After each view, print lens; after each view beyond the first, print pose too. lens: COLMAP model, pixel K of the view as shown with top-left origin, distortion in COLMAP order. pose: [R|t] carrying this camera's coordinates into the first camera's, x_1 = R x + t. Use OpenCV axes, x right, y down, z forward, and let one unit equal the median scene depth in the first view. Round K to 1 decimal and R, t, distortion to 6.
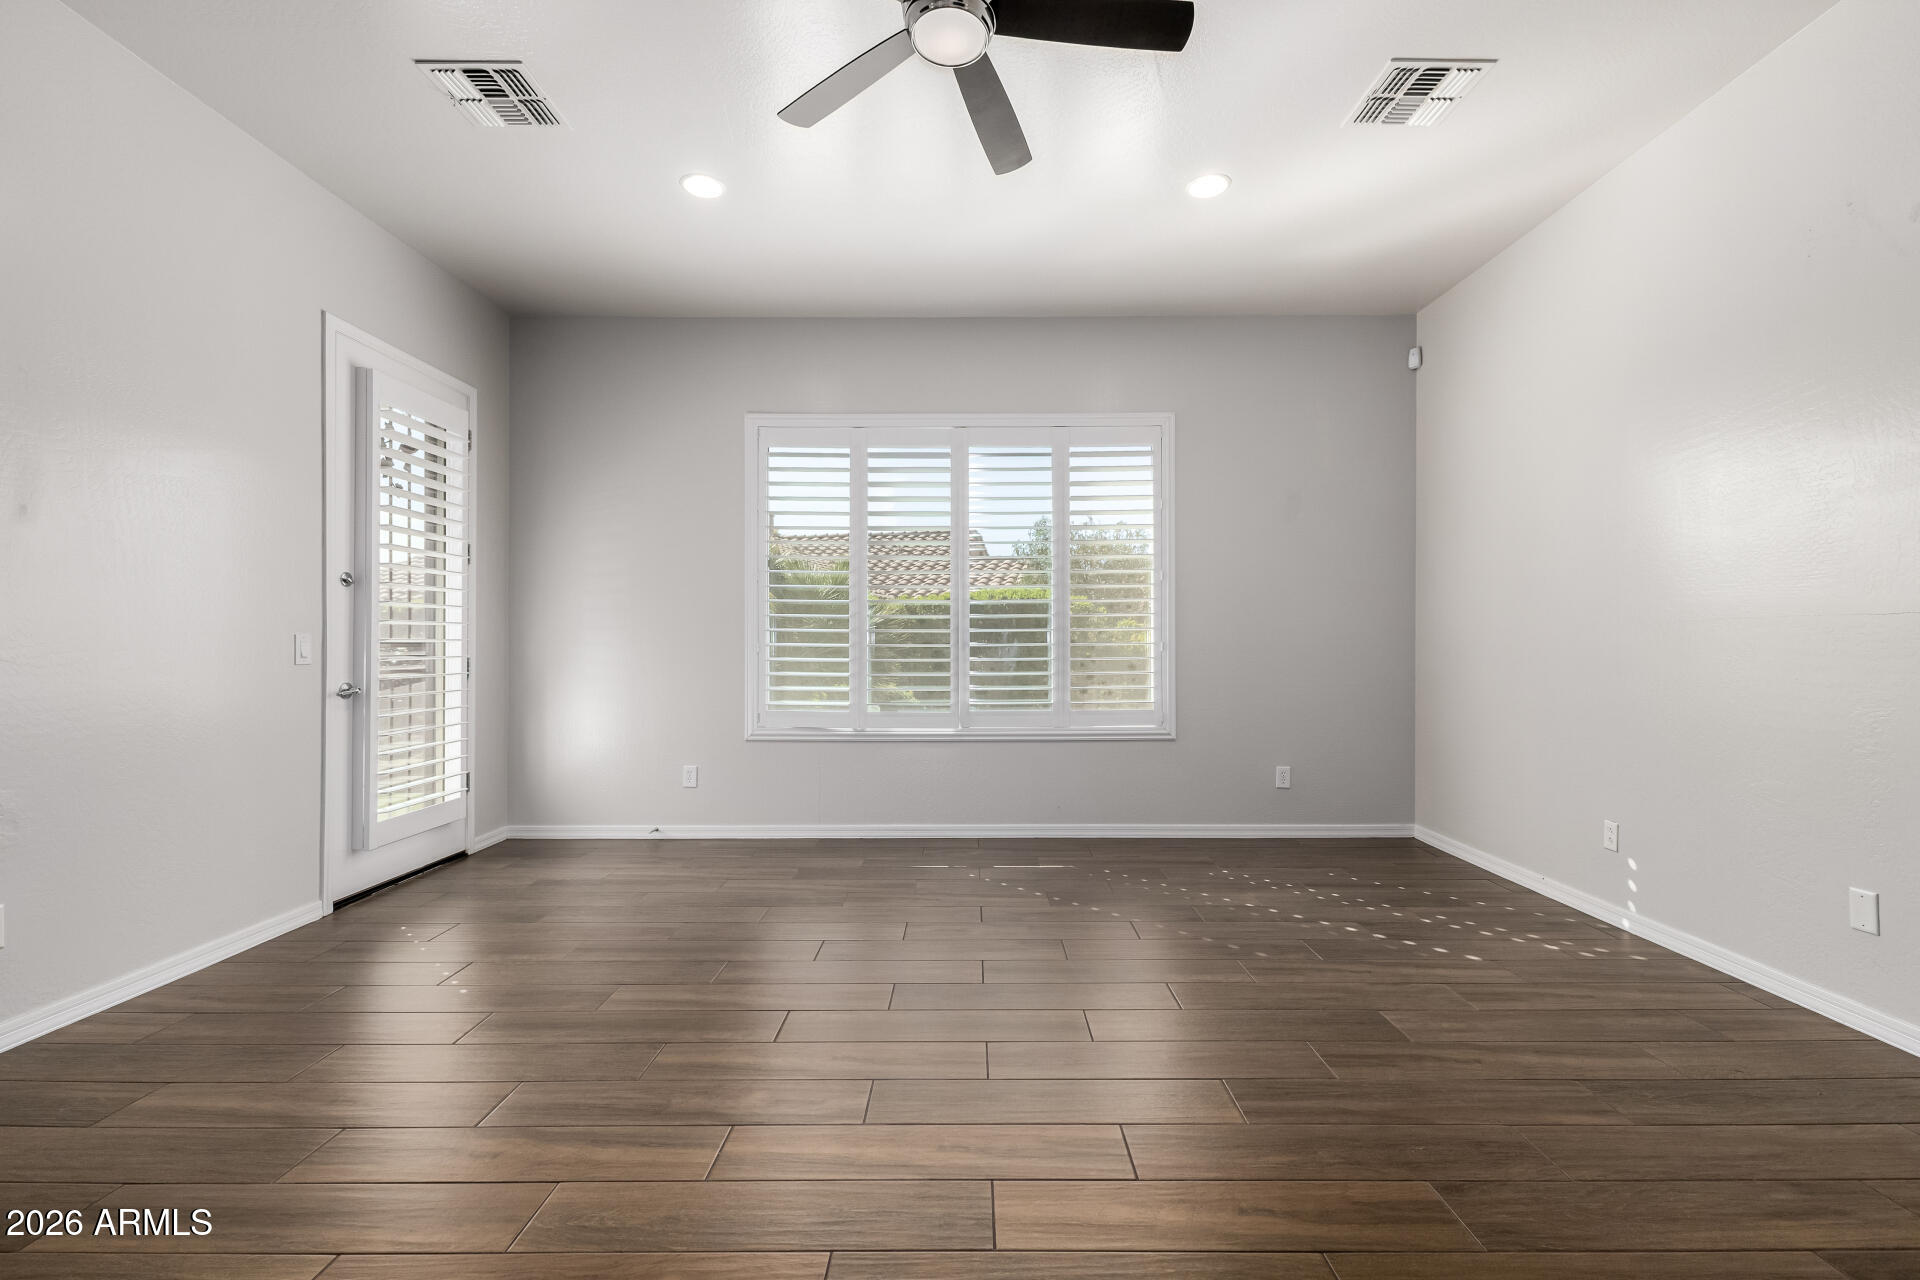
lens RADIAL K [[834.9, 0, 970.5], [0, 834.9, 639.3], [0, 0, 1]] dist [0.011613, -0.001229]
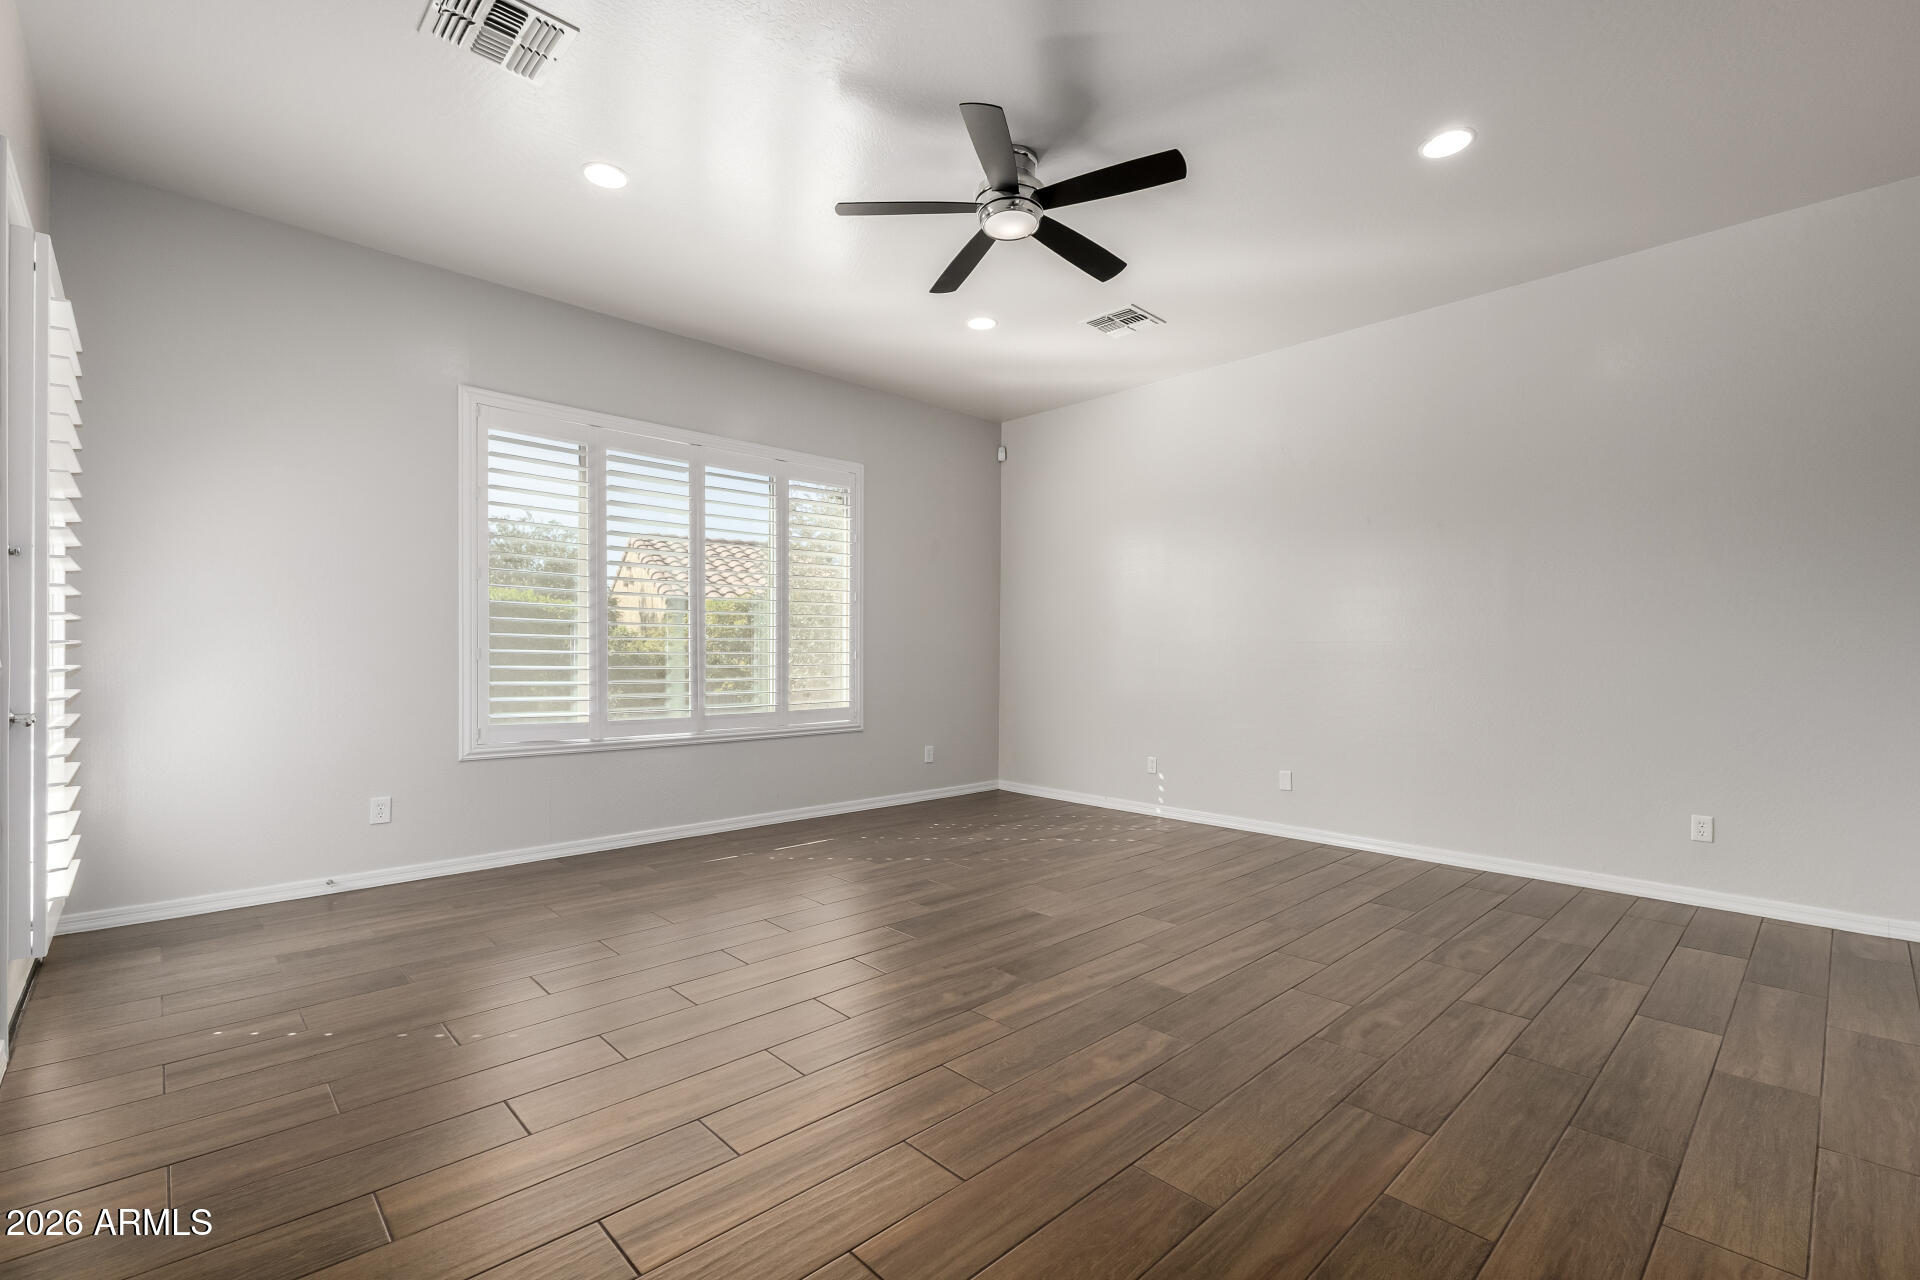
lens RADIAL K [[834.9, 0, 947.7], [0, 834.9, 650.4], [0, 0, 1]] dist [0.011613, -0.001229]
pose [[0.732261, 0.007048, 0.680988, -0.581868], [-0.010938, 0.999939, 0.001412, -0.001171], [-0.680937, -0.008482, 0.732293, 0.018104]]
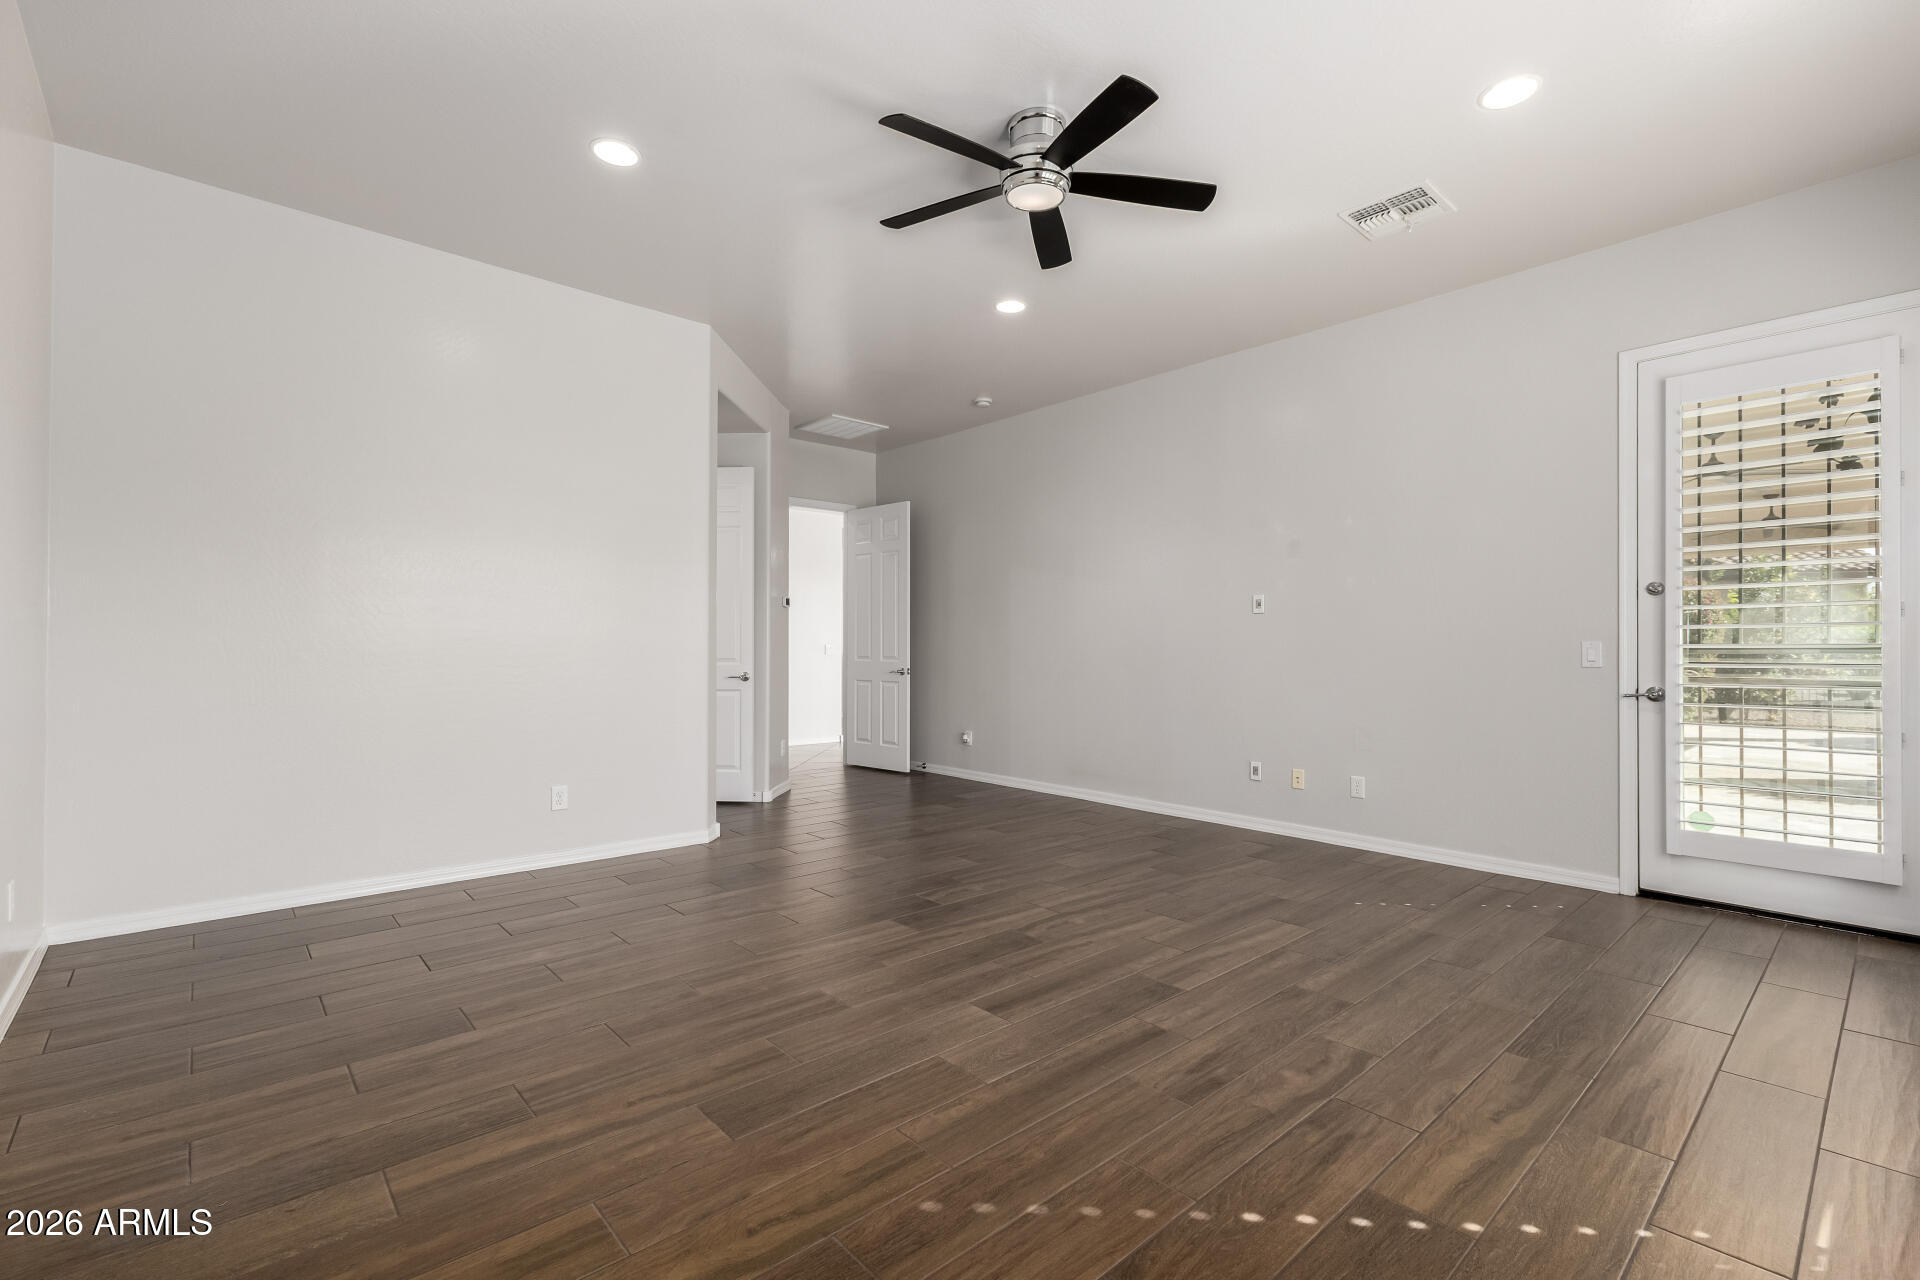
lens RADIAL K [[834.9, 0, 971.7], [0, 834.9, 649.6], [0, 0, 1]] dist [0.011613, -0.001229]
pose [[-0.736224, -0.000974, -0.676738, 0.511925], [0.005658, 0.999955, -0.007594, 0.008687], [0.676715, -0.009420, -0.736185, 1.040474]]
